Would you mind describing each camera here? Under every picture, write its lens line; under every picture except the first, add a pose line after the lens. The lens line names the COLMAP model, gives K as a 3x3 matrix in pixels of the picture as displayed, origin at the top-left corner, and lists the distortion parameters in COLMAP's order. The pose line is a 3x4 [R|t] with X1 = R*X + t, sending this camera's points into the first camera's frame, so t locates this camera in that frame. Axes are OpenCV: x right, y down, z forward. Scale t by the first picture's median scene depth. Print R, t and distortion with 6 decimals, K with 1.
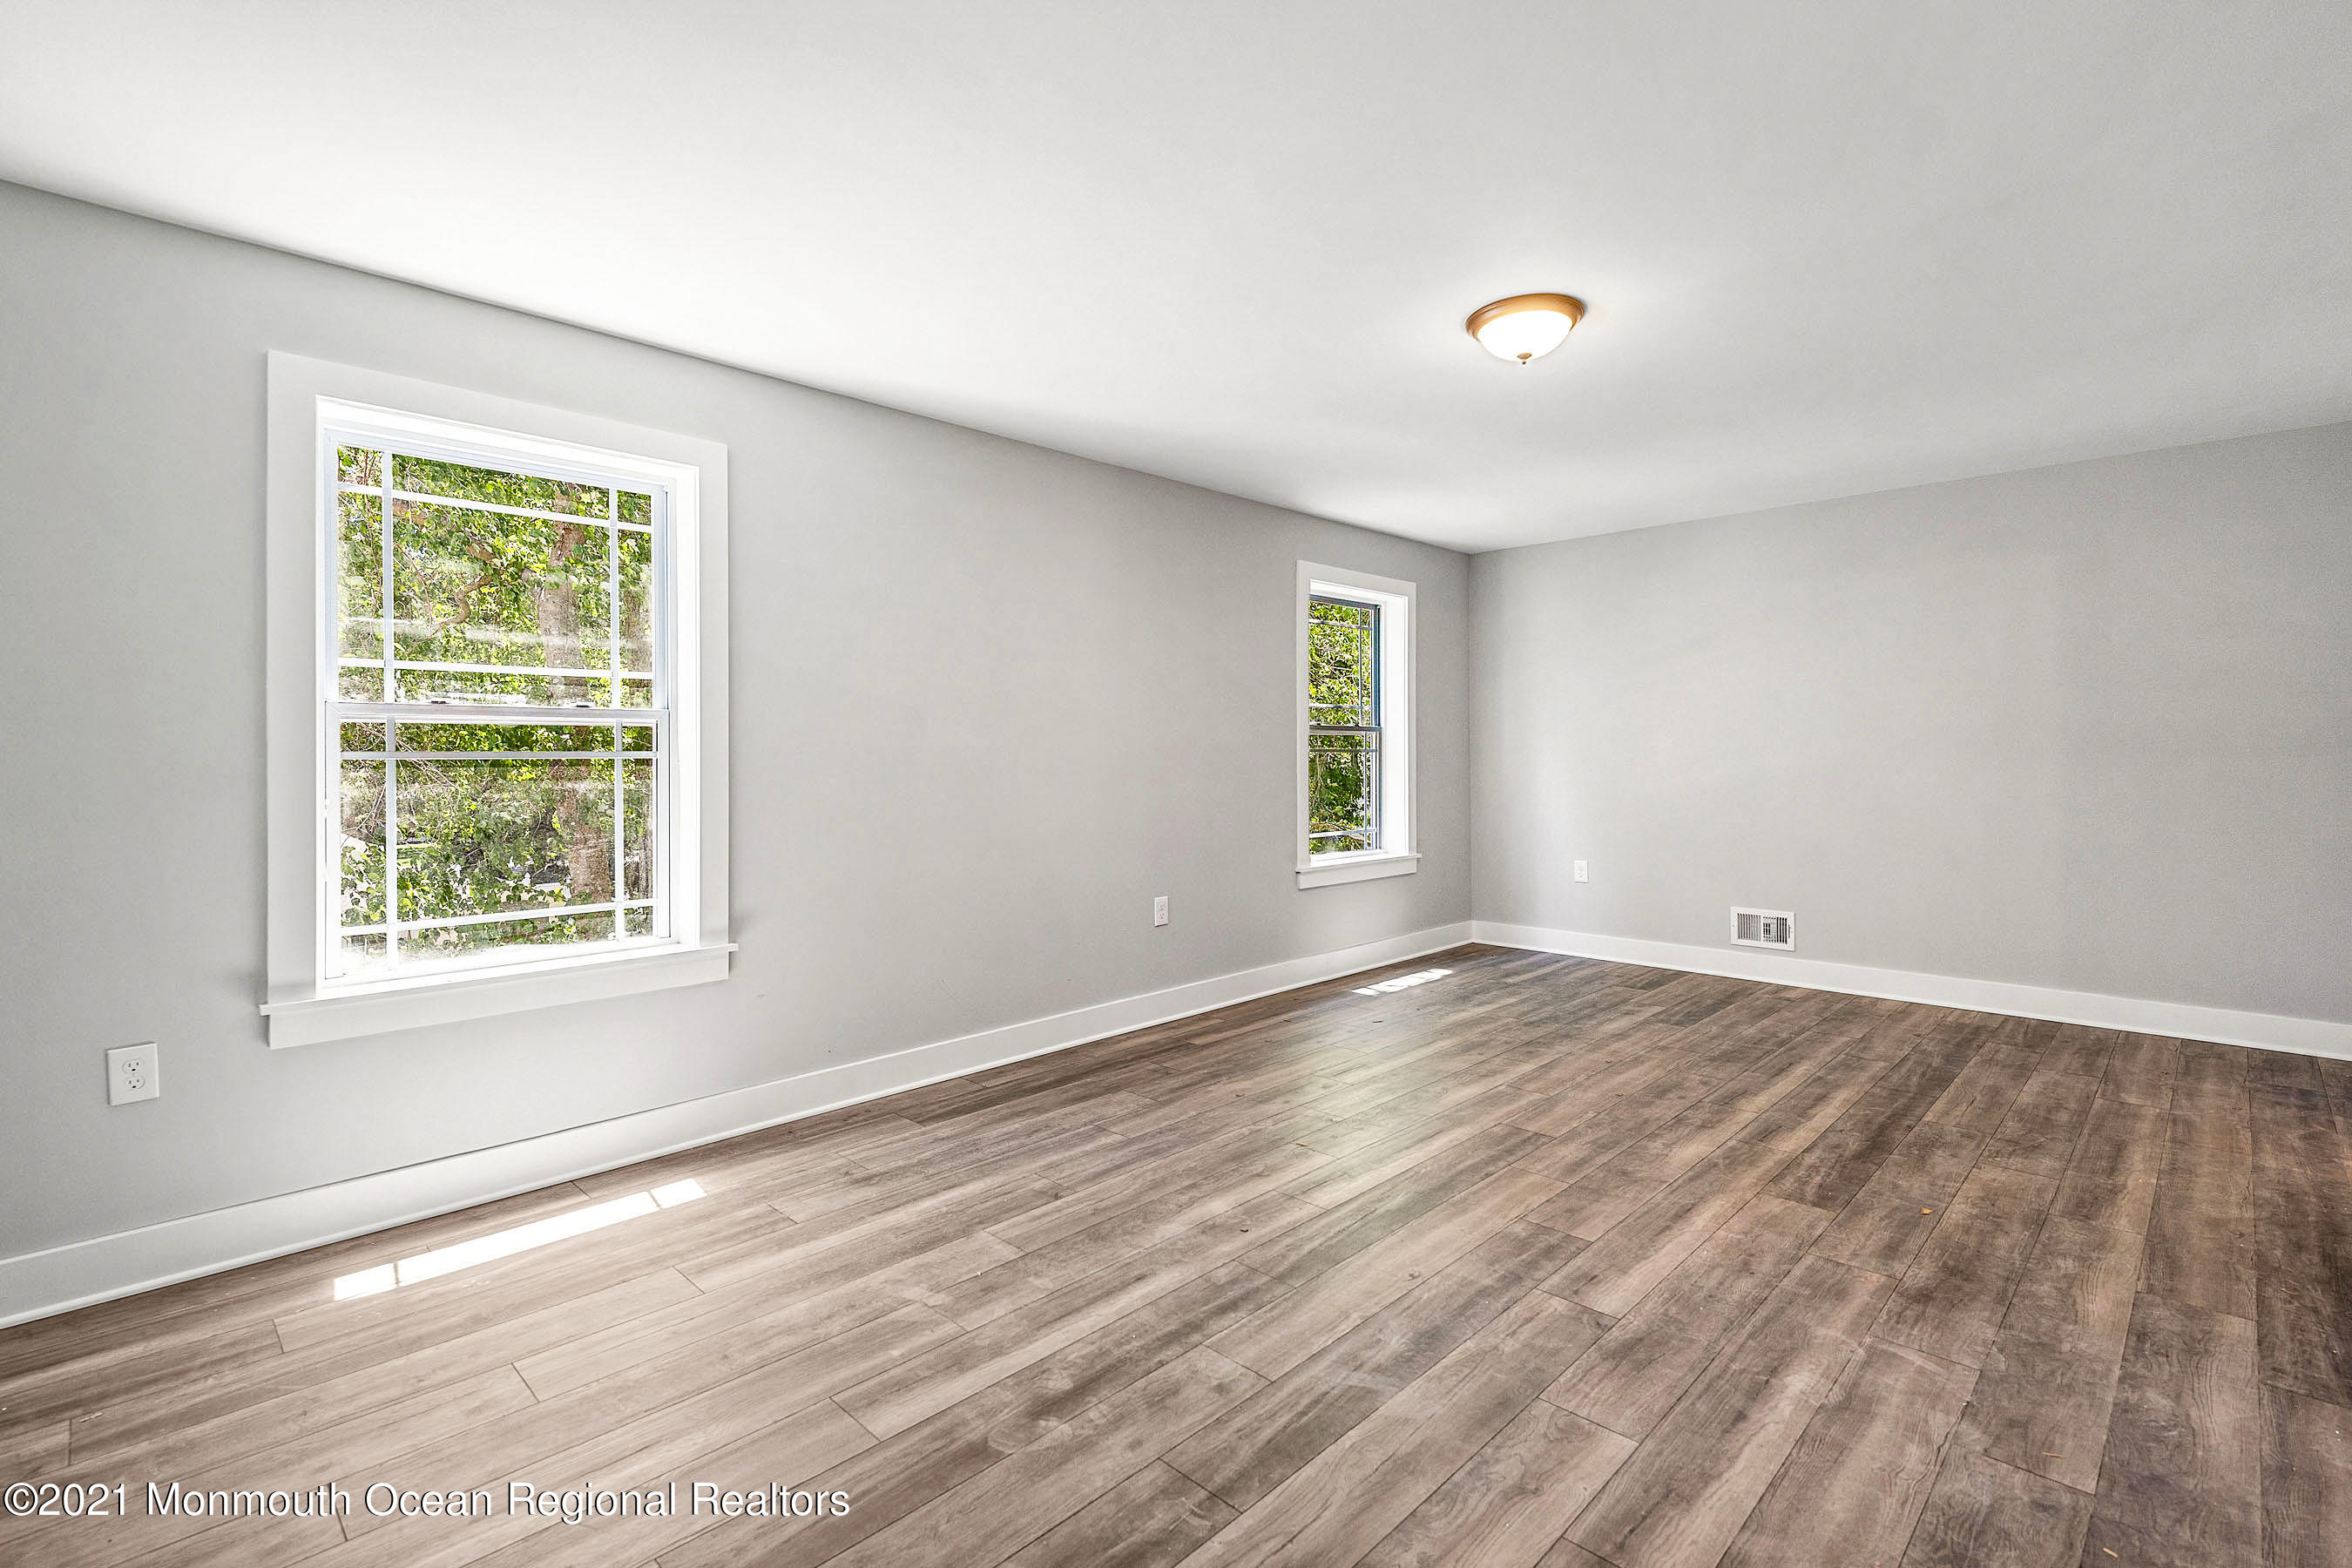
lens RADIAL K [[1052.9, 0, 1168.7], [0, 1052.9, 773.0], [0, 0, 1]] dist [0.033829, -0.016616]
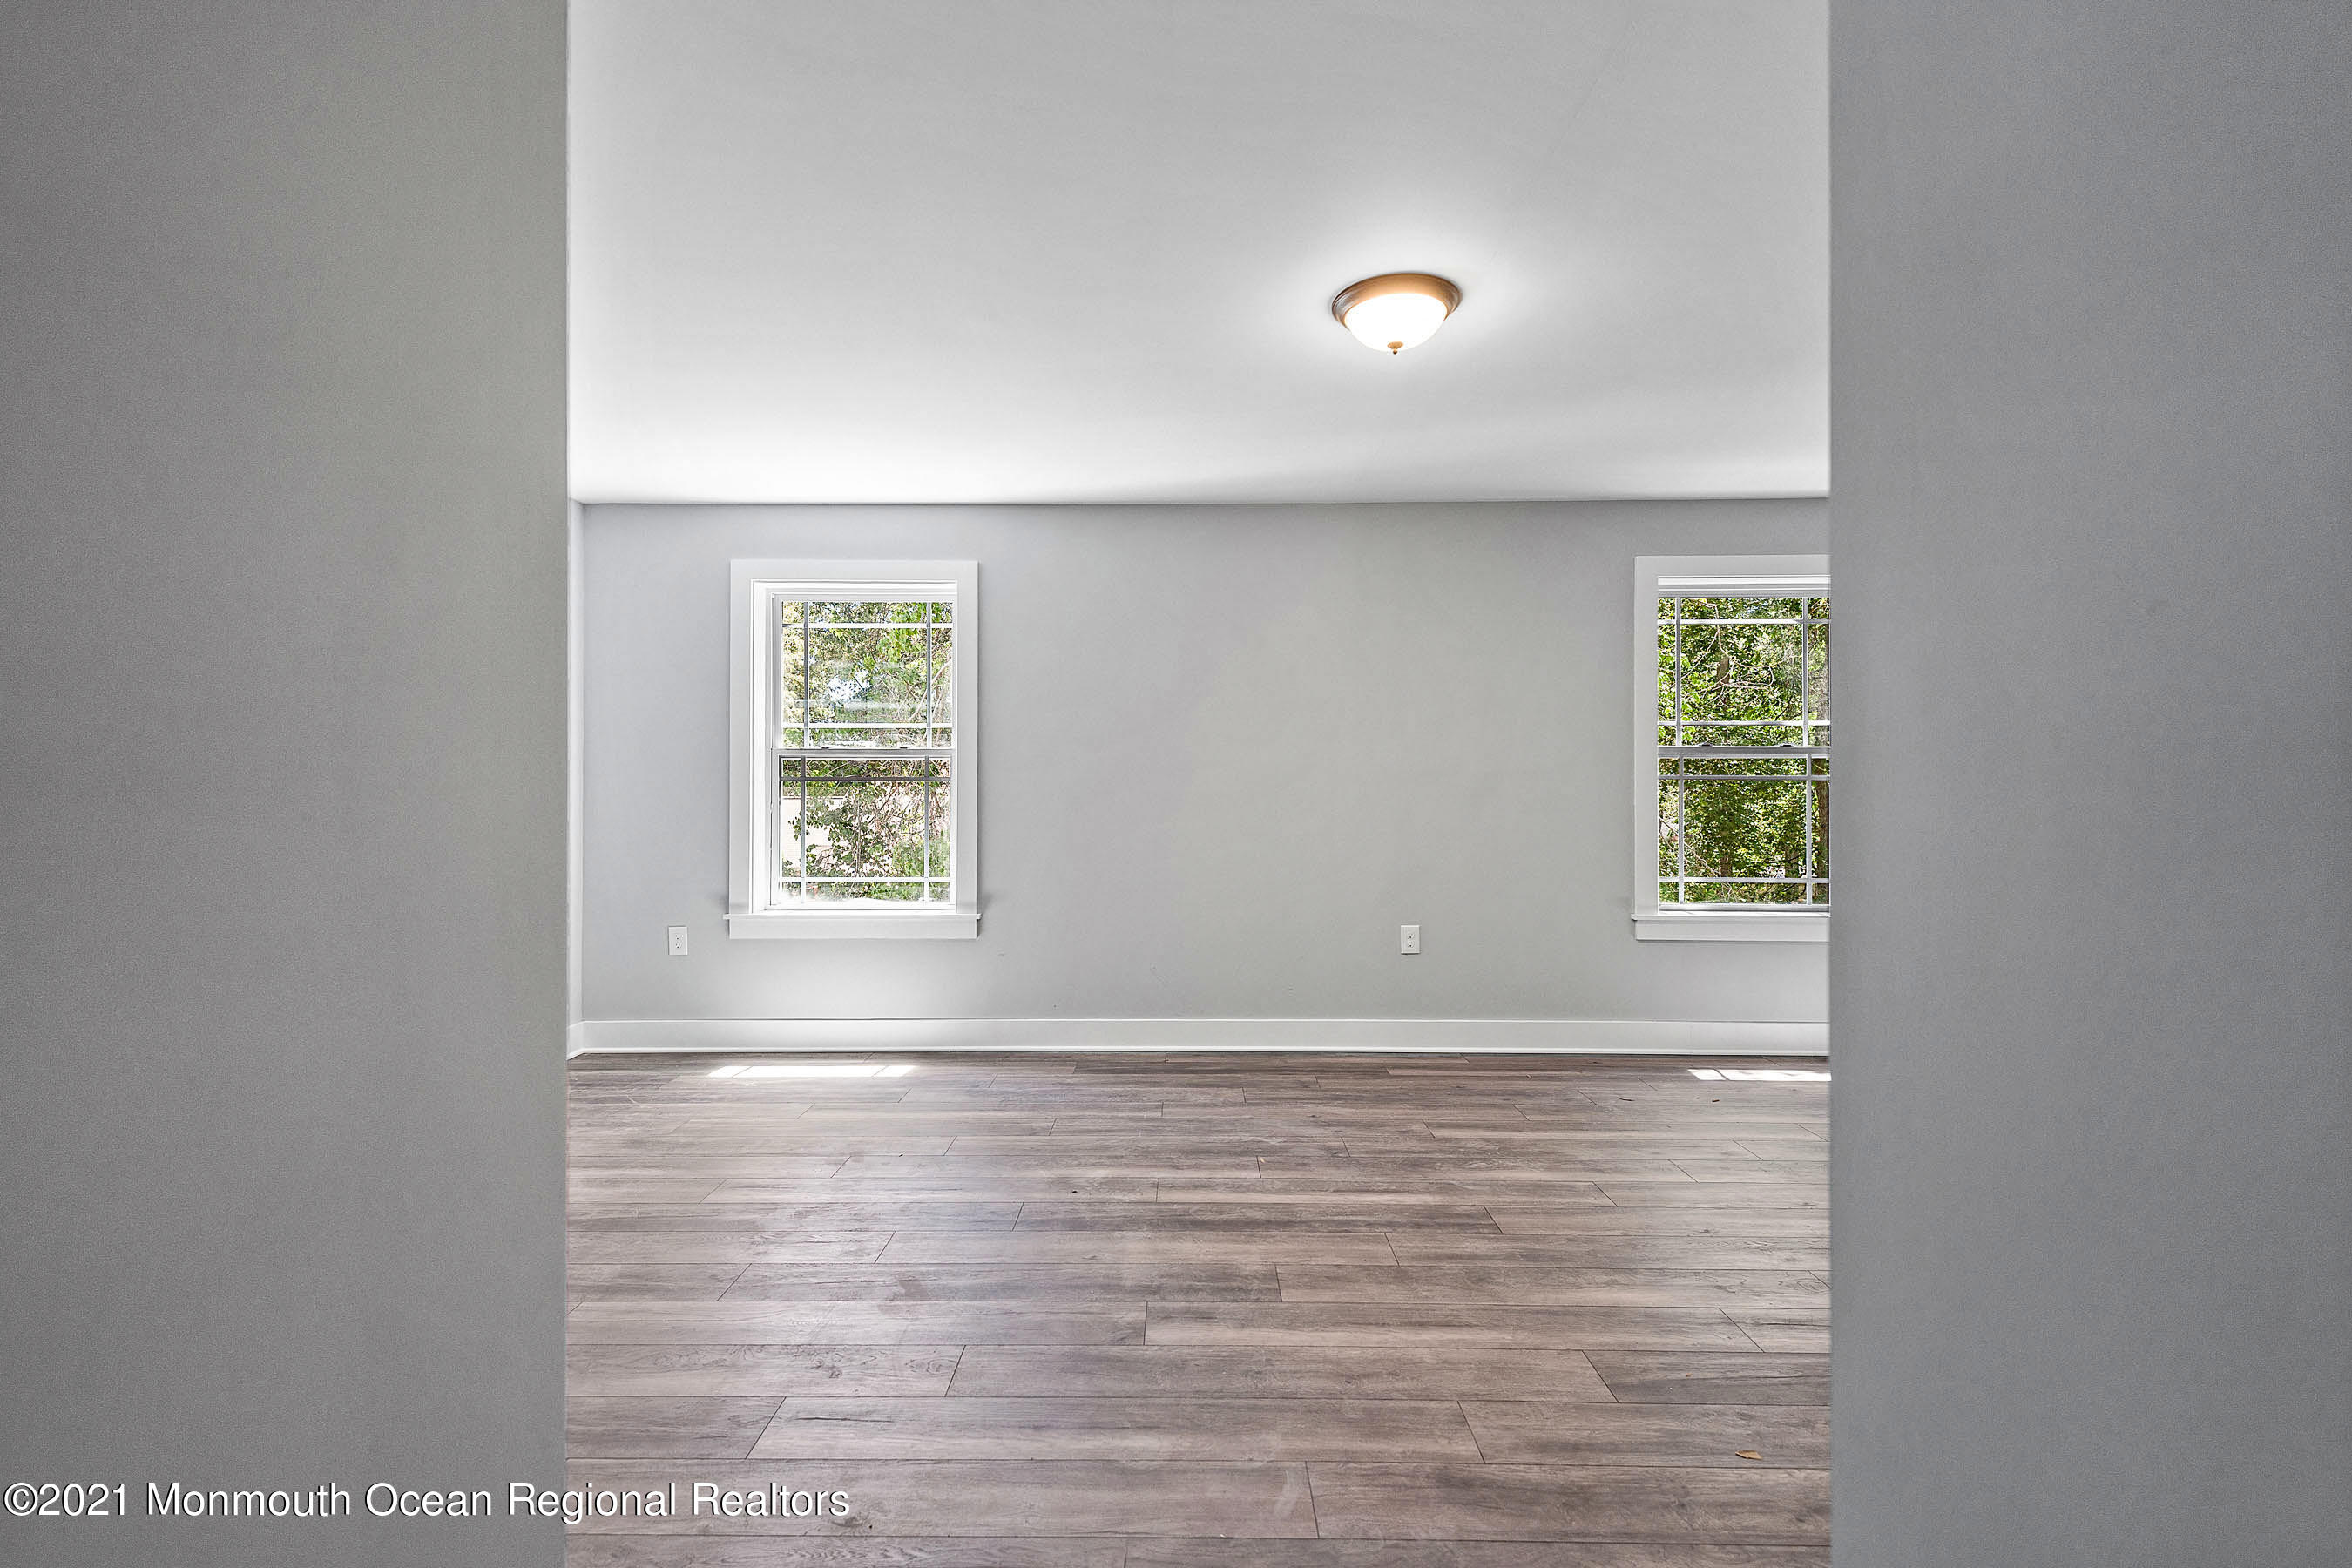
lens RADIAL K [[1044.3, 0, 1176.0], [0, 1044.3, 784.0], [0, 0, 1]] dist [0.033581, -0.016349]
pose [[0.699820, 0.006479, -0.714289, 0.900957], [-0.017545, 0.999813, -0.008120, -0.005070], [0.714103, 0.018214, 0.699803, 0.250689]]
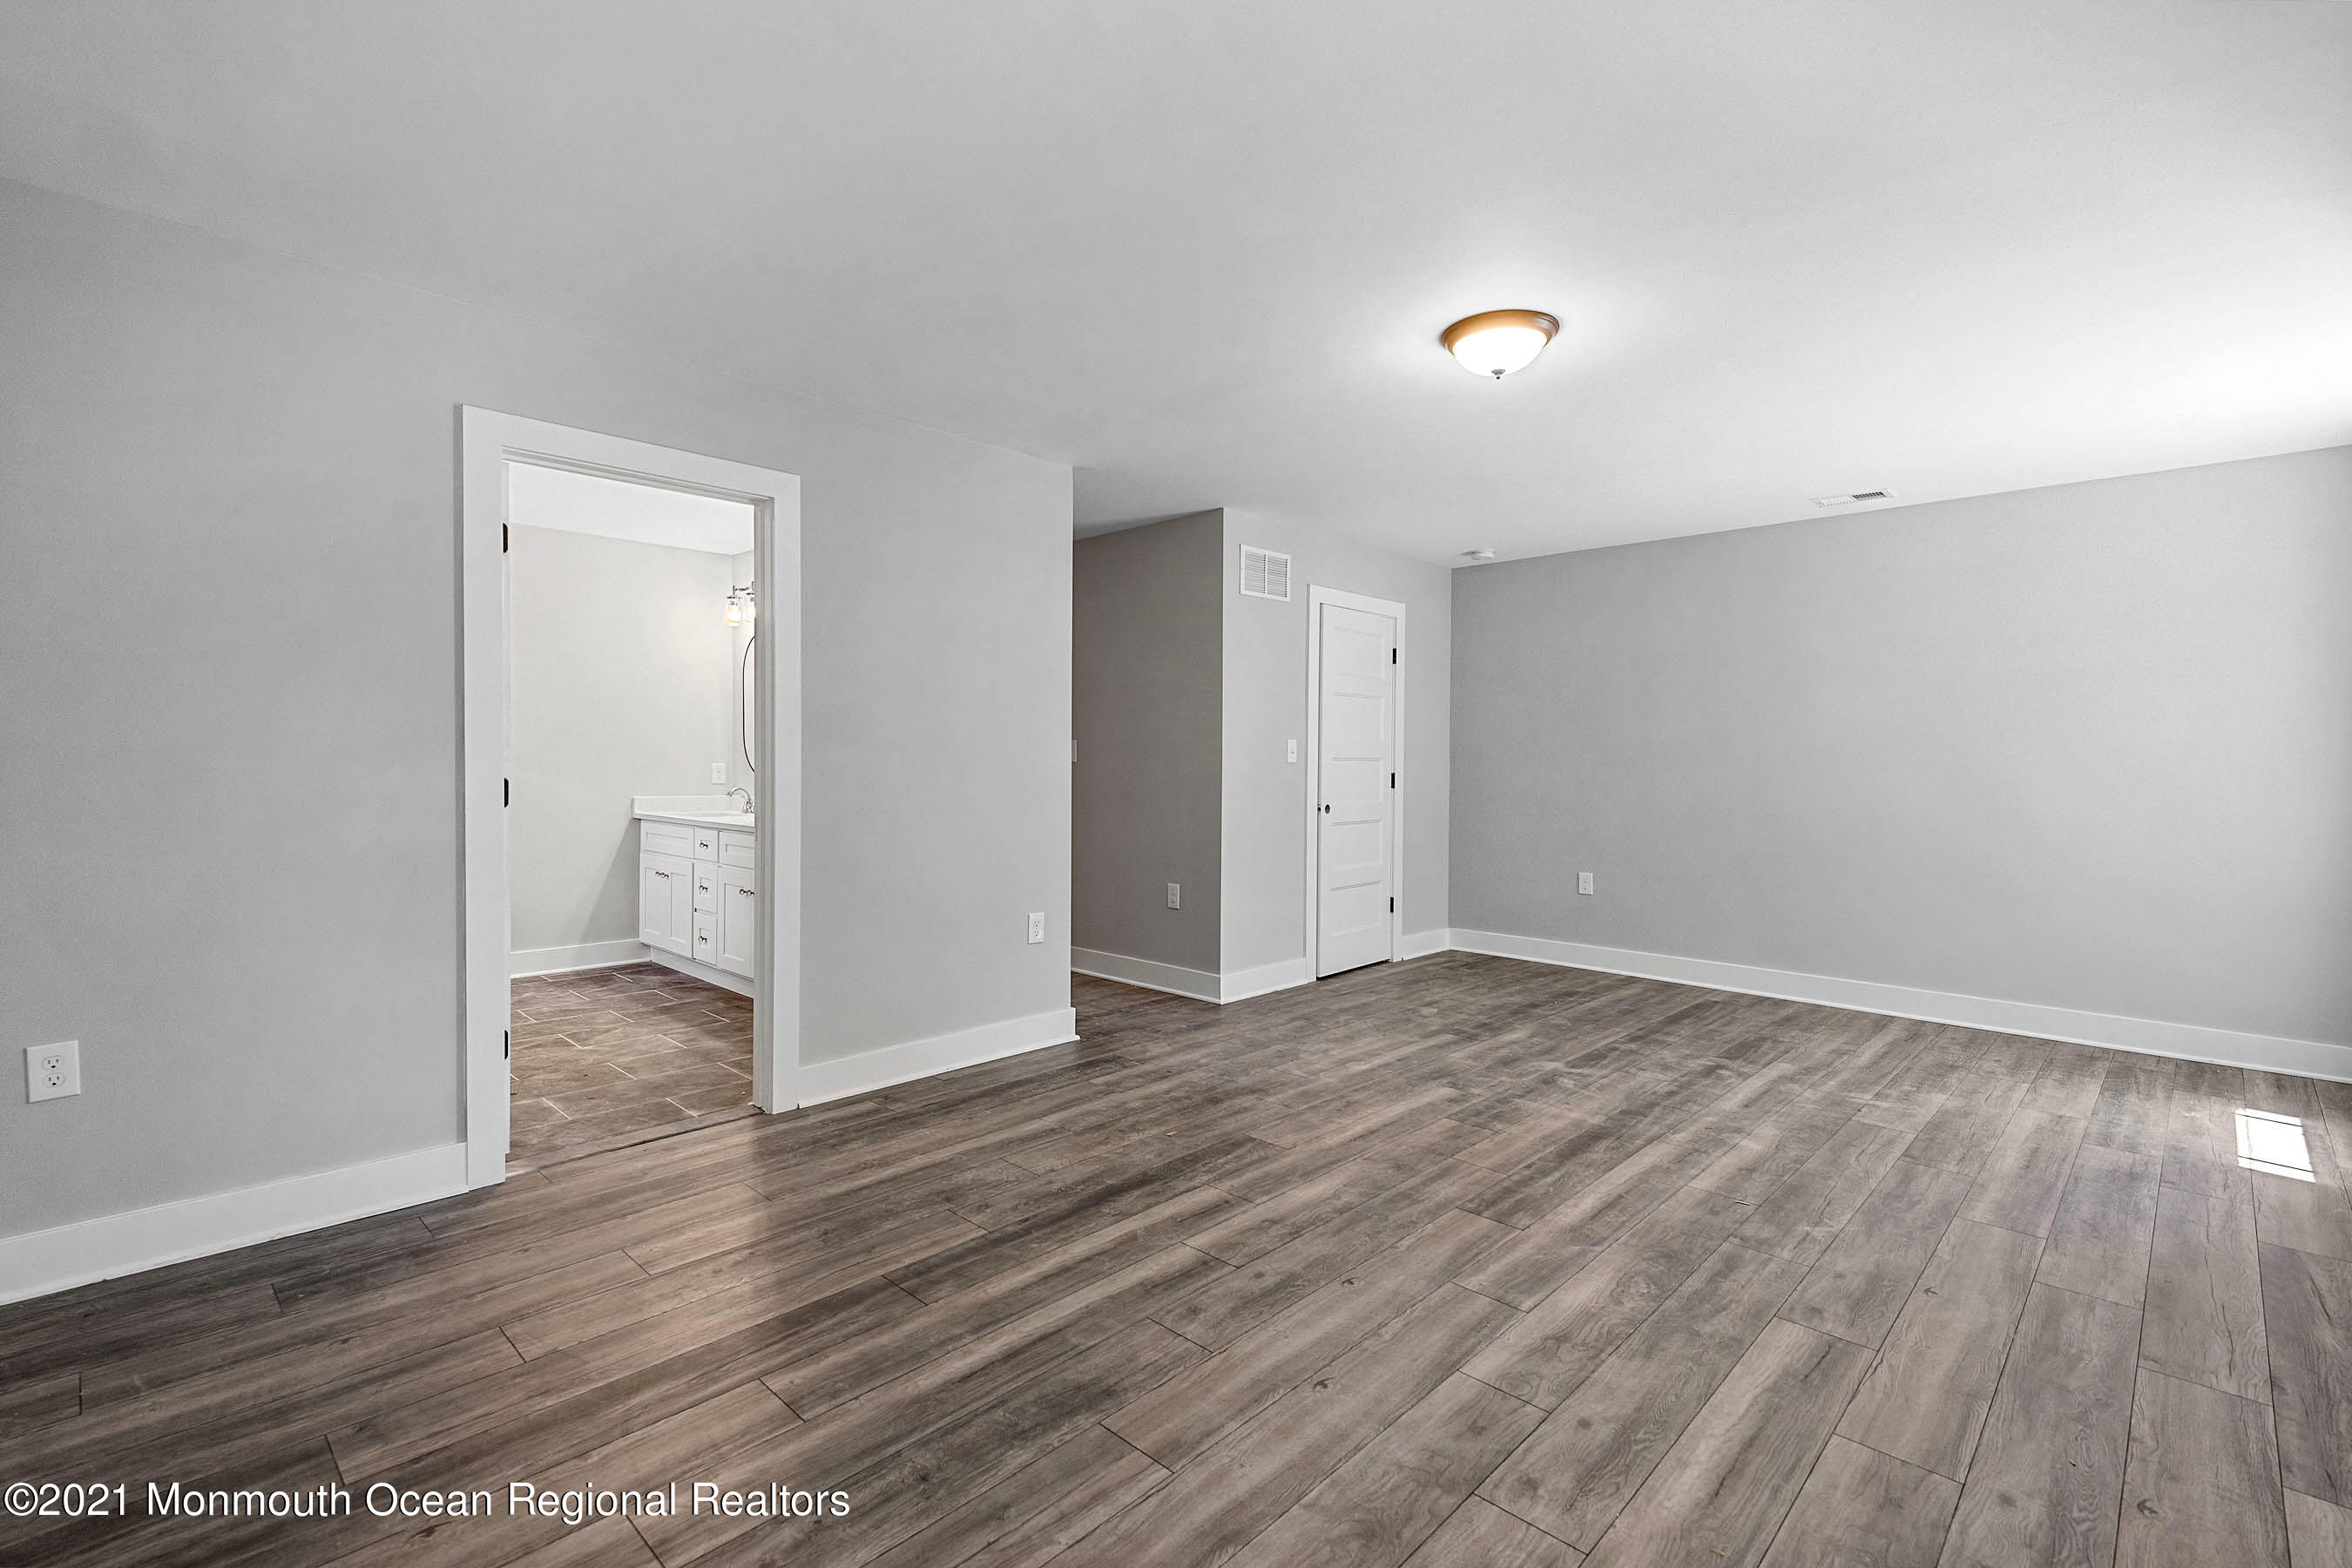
lens RADIAL K [[1052.9, 0, 1168.7], [0, 1052.9, 773.0], [0, 0, 1]] dist [0.033829, -0.016616]
pose [[-0.999828, -0.000692, -0.018517, 0.709855], [-0.001241, 0.999560, 0.029620, -0.040277], [0.018489, 0.029638, -0.999390, 2.131098]]
